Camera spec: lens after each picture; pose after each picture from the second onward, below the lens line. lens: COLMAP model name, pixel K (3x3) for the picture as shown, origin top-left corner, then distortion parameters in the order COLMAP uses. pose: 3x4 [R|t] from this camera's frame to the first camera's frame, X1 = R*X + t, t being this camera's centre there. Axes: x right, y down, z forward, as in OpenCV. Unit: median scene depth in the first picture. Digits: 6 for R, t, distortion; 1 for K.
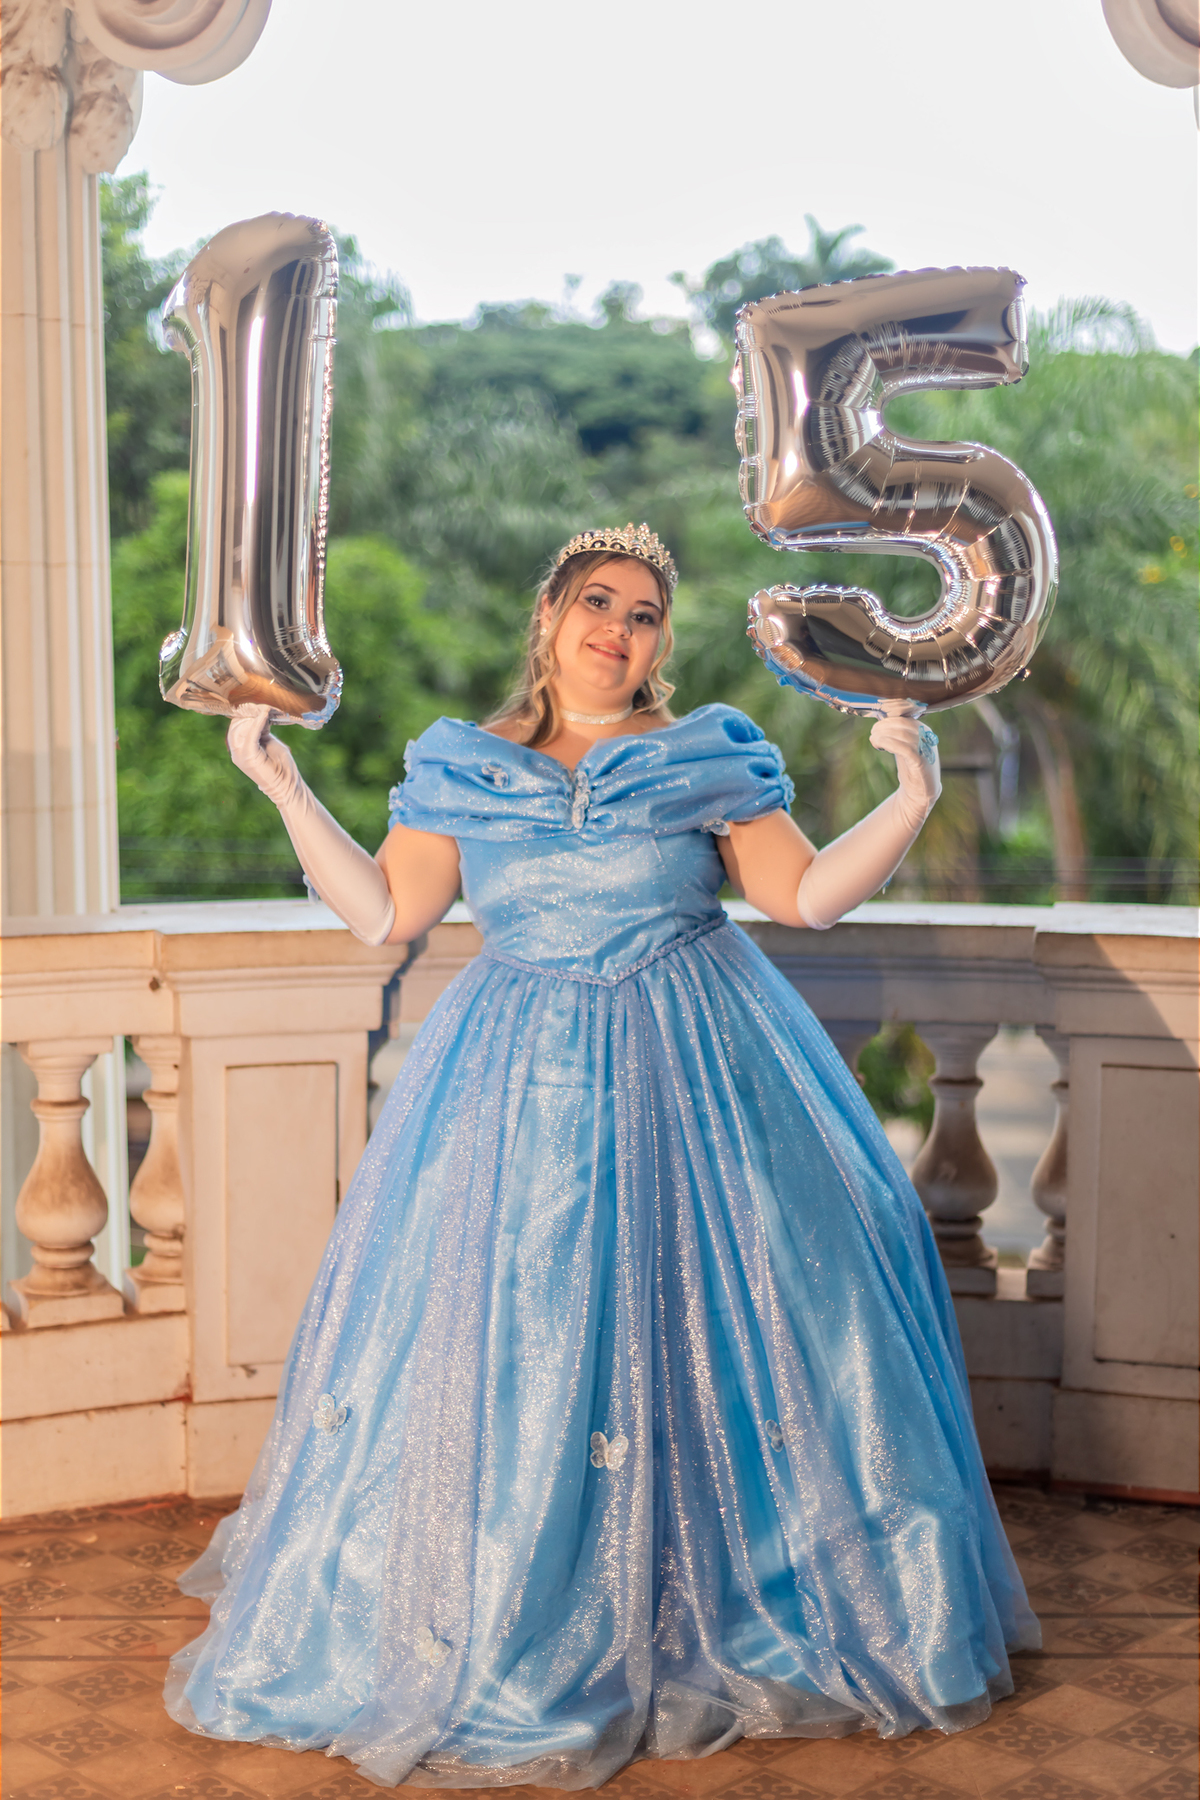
lens RADIAL K [[3614.2, 0, 600.0], [0, 3614.2, 900.0], [0, 0, 1]] dist [-0.291937, -0.101543]
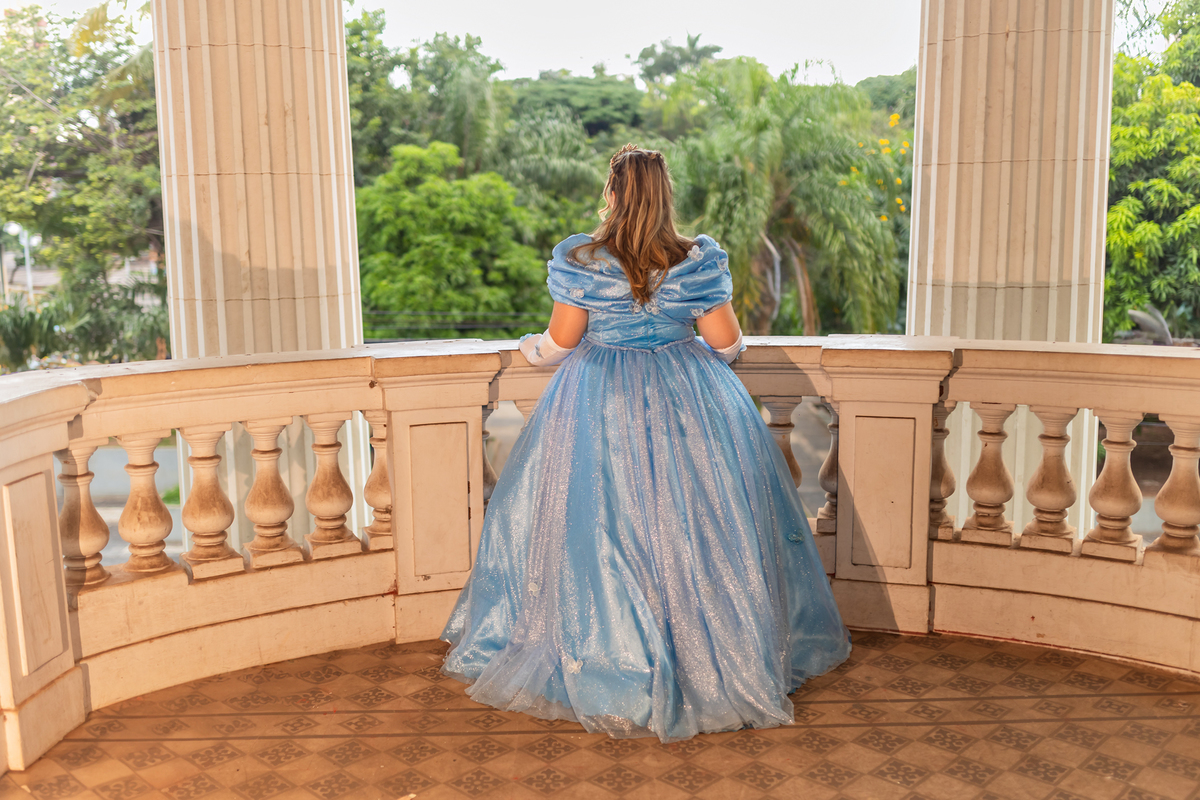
lens RADIAL K [[1170.2, 0, 600.0], [0, 1170.2, 400.0], [0, 0, 1]] dist [0.002764, 0.002185]
pose [[0.999825, -0.018467, 0.002850, -0.001844], [0.018262, 0.998020, 0.060189, -0.004063], [-0.003955, -0.060126, 0.998183, 0.359249]]
